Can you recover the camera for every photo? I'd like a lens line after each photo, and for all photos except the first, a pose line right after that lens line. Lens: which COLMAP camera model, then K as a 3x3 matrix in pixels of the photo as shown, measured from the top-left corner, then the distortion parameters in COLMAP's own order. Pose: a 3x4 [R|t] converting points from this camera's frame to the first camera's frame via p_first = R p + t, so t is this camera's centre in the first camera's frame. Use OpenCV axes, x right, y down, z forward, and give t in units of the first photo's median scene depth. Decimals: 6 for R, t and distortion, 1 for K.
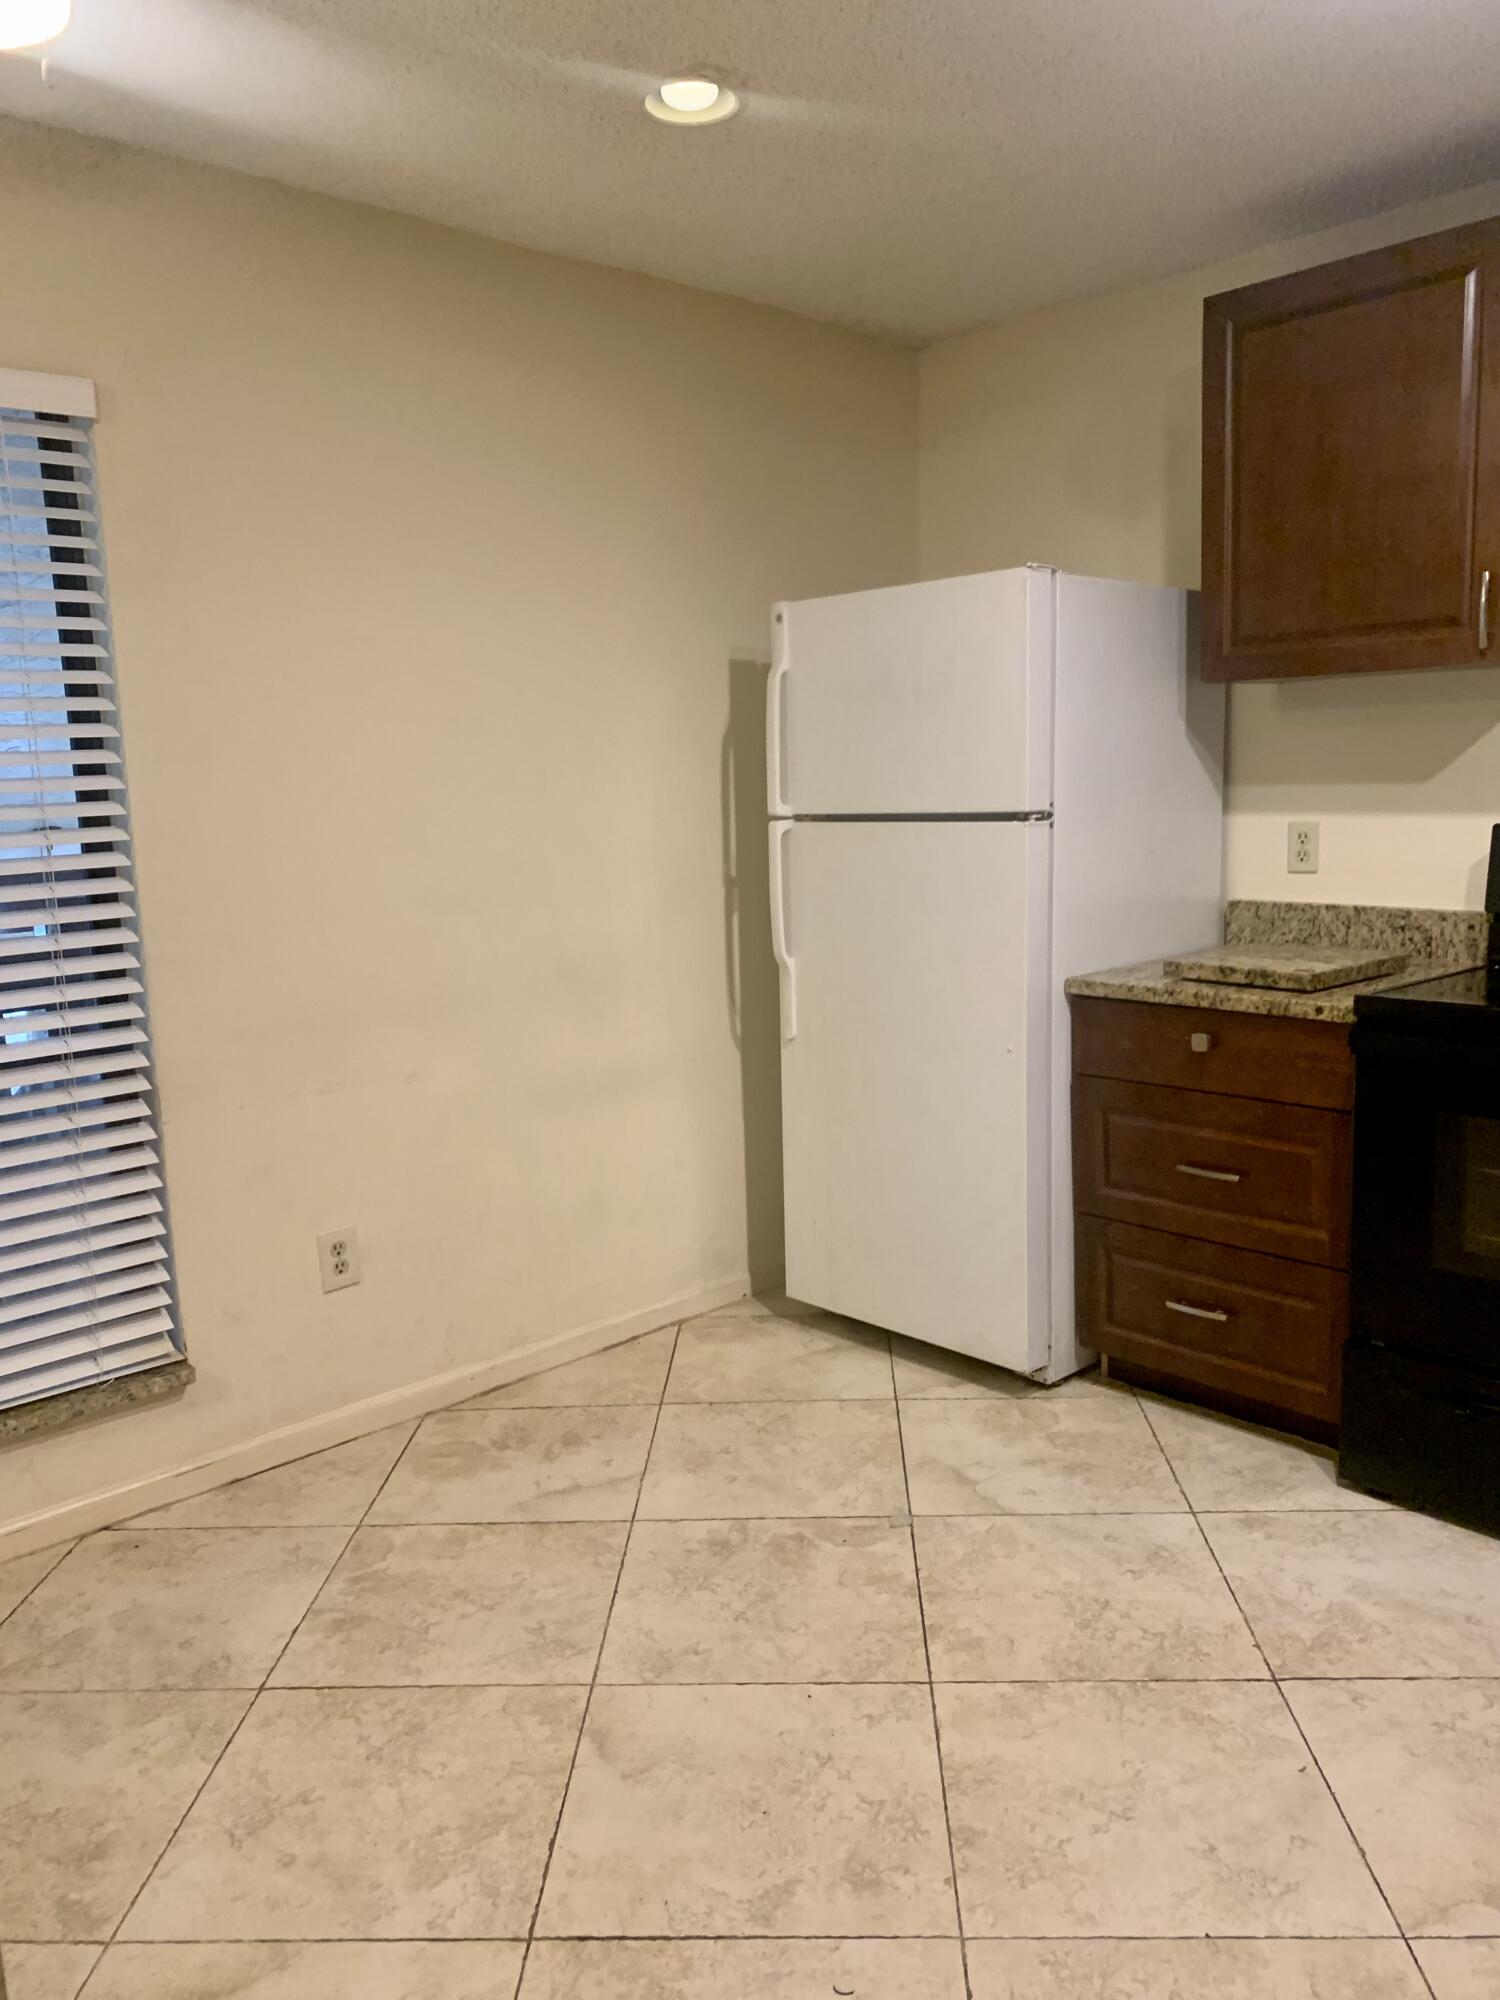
lens RADIAL K [[1551.7, 0, 741.8], [0, 1551.7, 986.9], [0, 0, 1]] dist [0.031211, -0.036936]
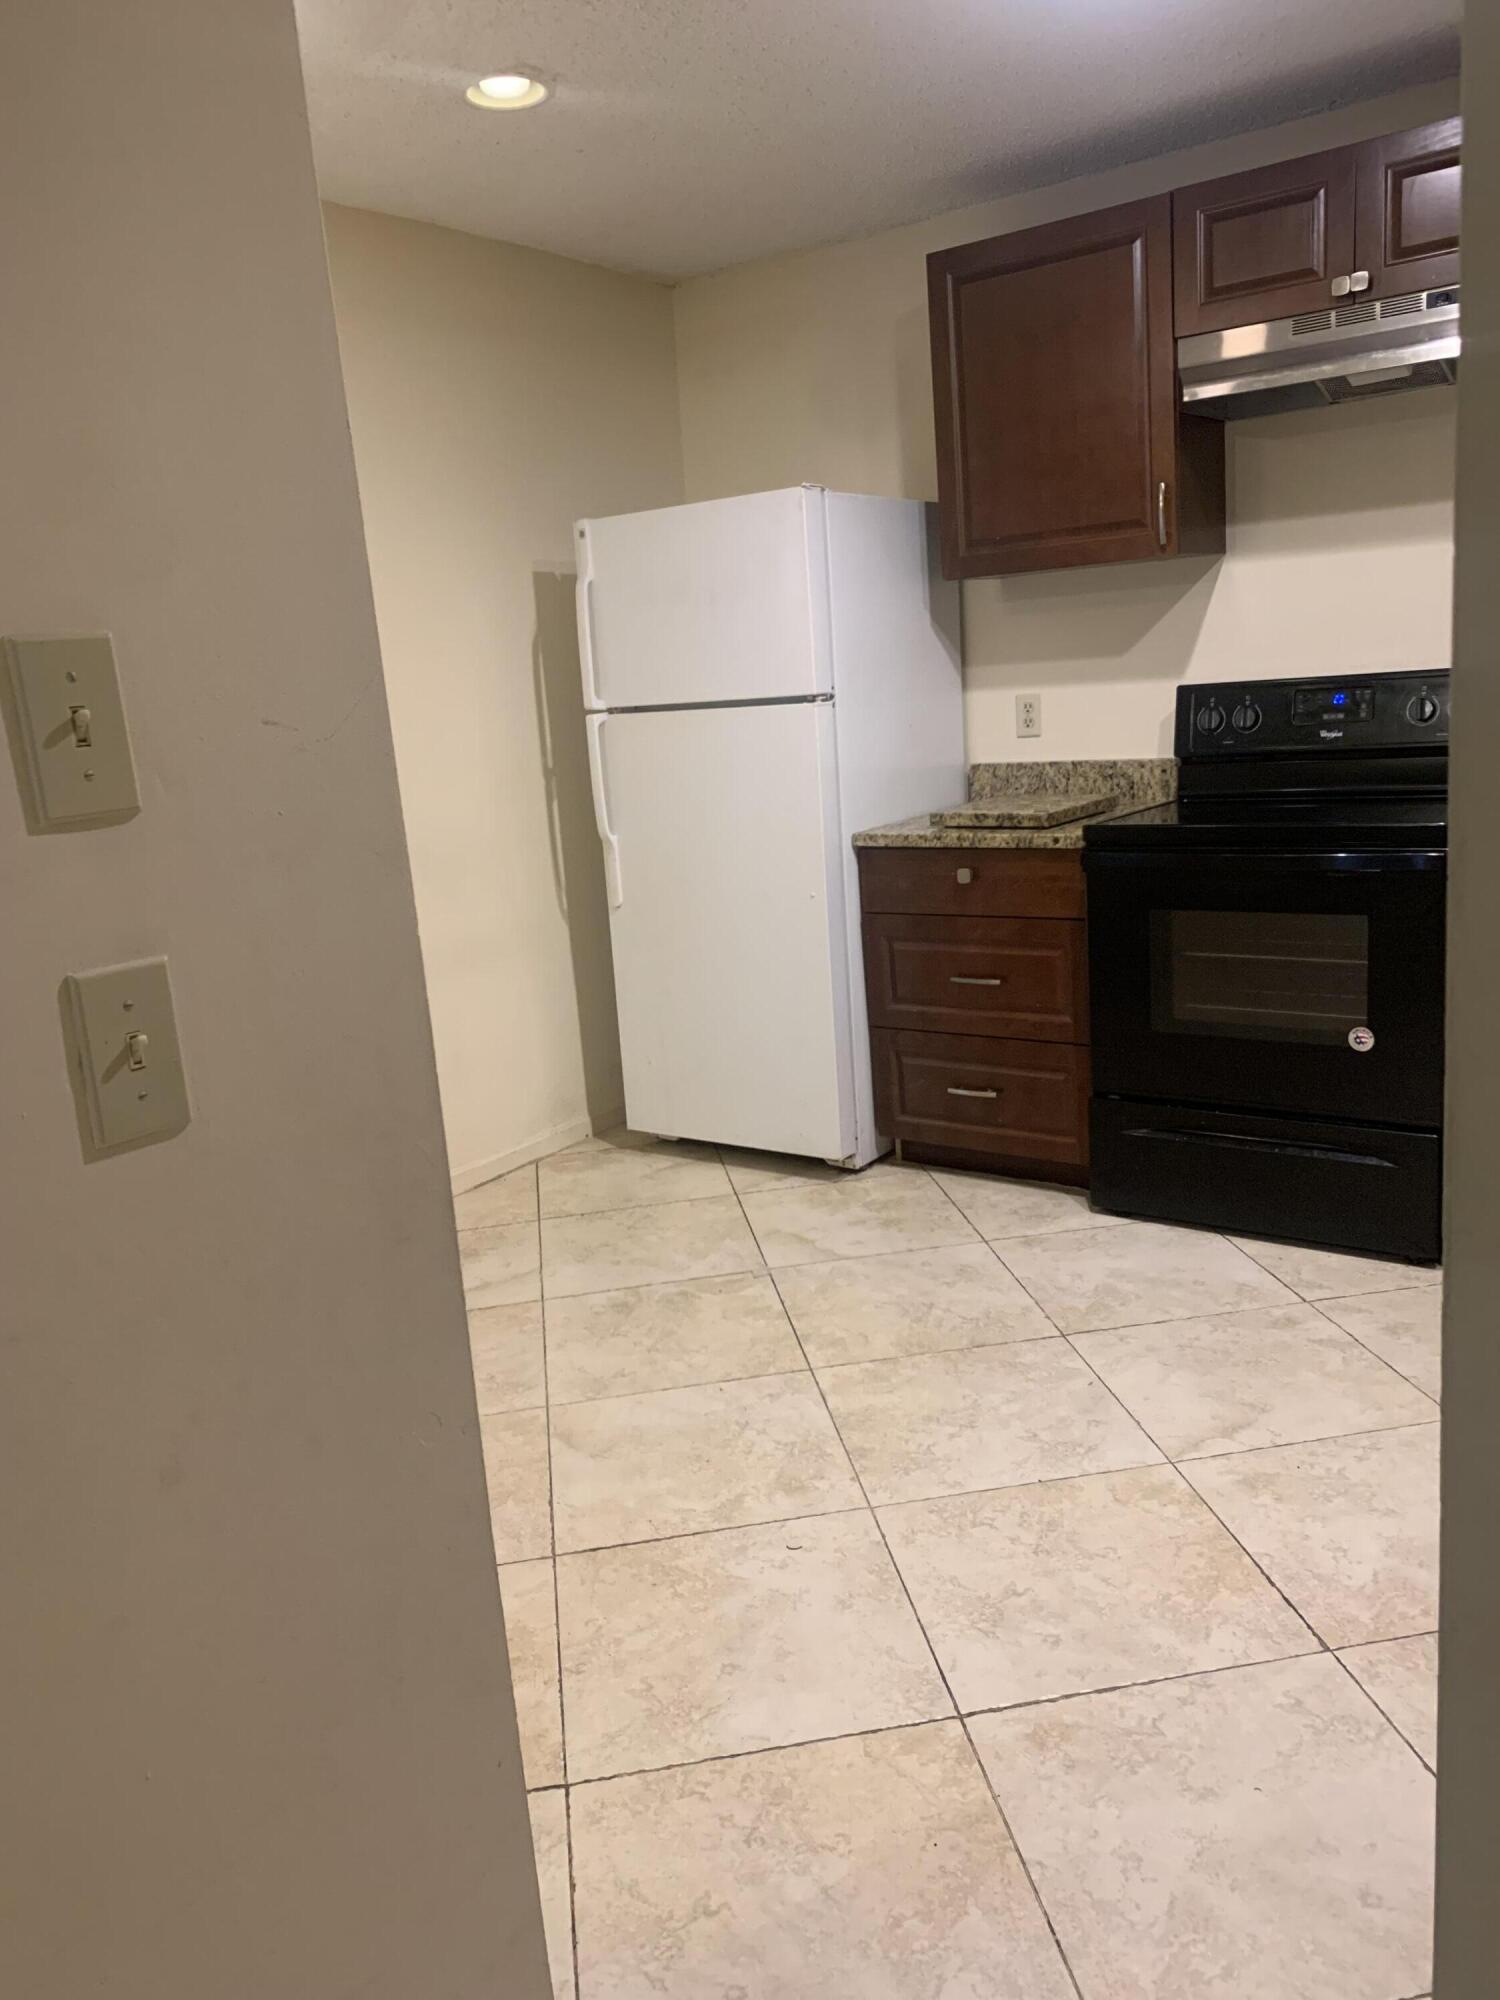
lens RADIAL K [[1551.7, 0, 711.4], [0, 1551.7, 991.1], [0, 0, 1]] dist [0.031211, -0.036936]
pose [[0.983410, -0.080112, 0.162747, -0.112139], [0.070745, 0.995530, 0.062572, 0.035814], [-0.167032, -0.050021, 0.984682, -0.186914]]
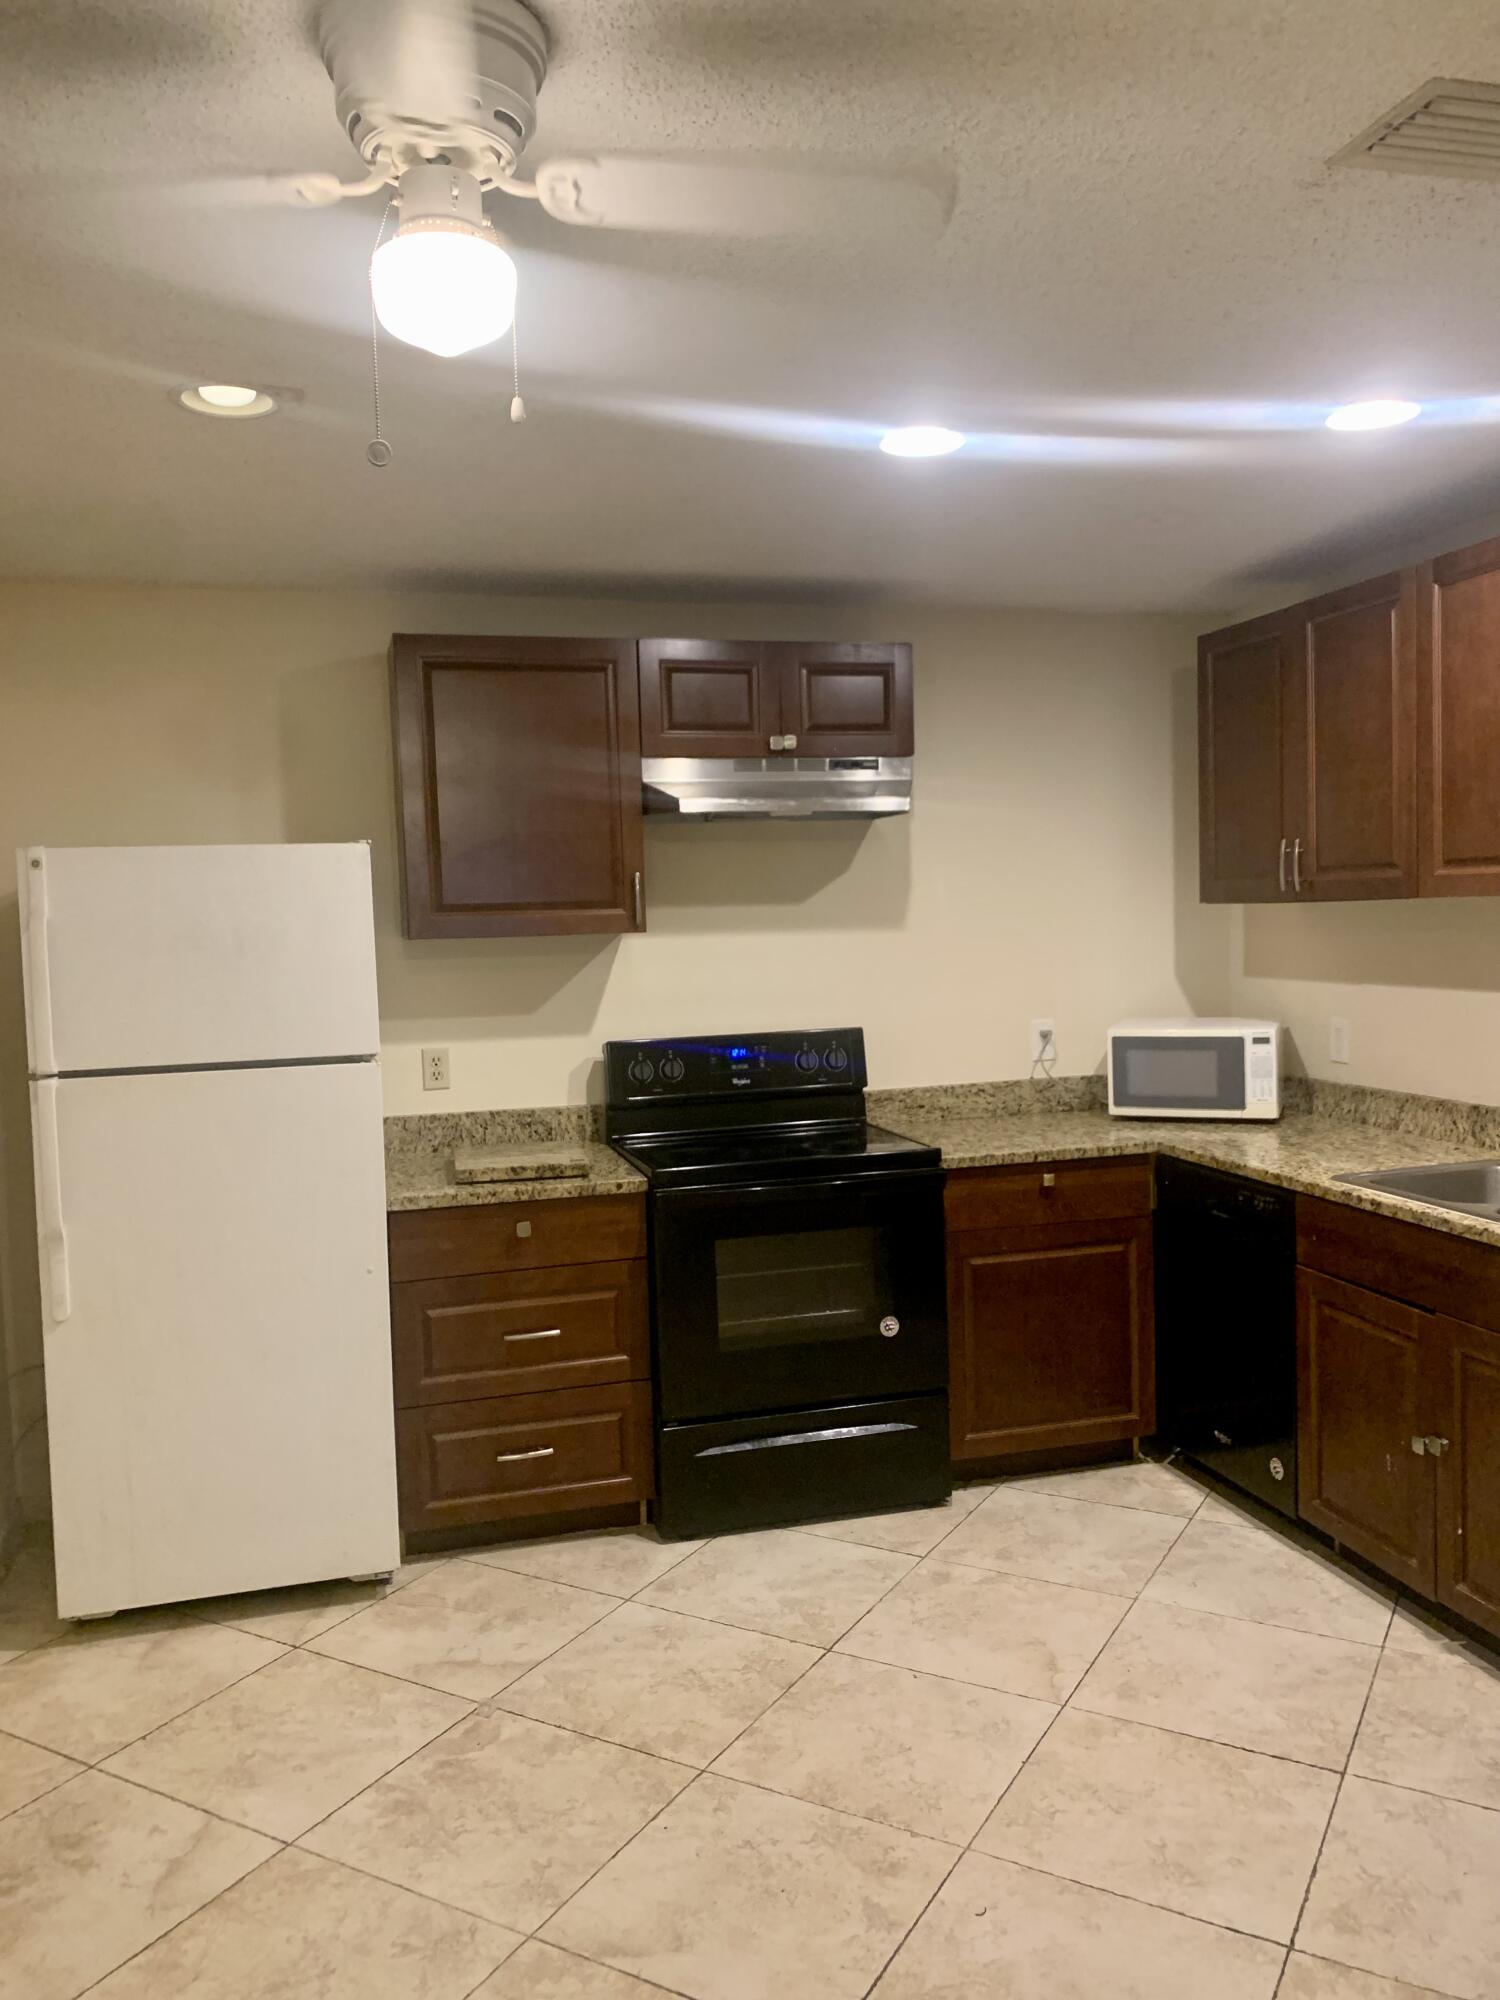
lens RADIAL K [[1551.7, 0, 751.6], [0, 1551.7, 966.2], [0, 0, 1]] dist [0.031211, -0.036936]
pose [[0.456374, -0.011879, 0.889709, -0.718719], [0.140809, 0.988275, -0.059032, -0.072535], [-0.878576, 0.152220, 0.452696, 0.250047]]
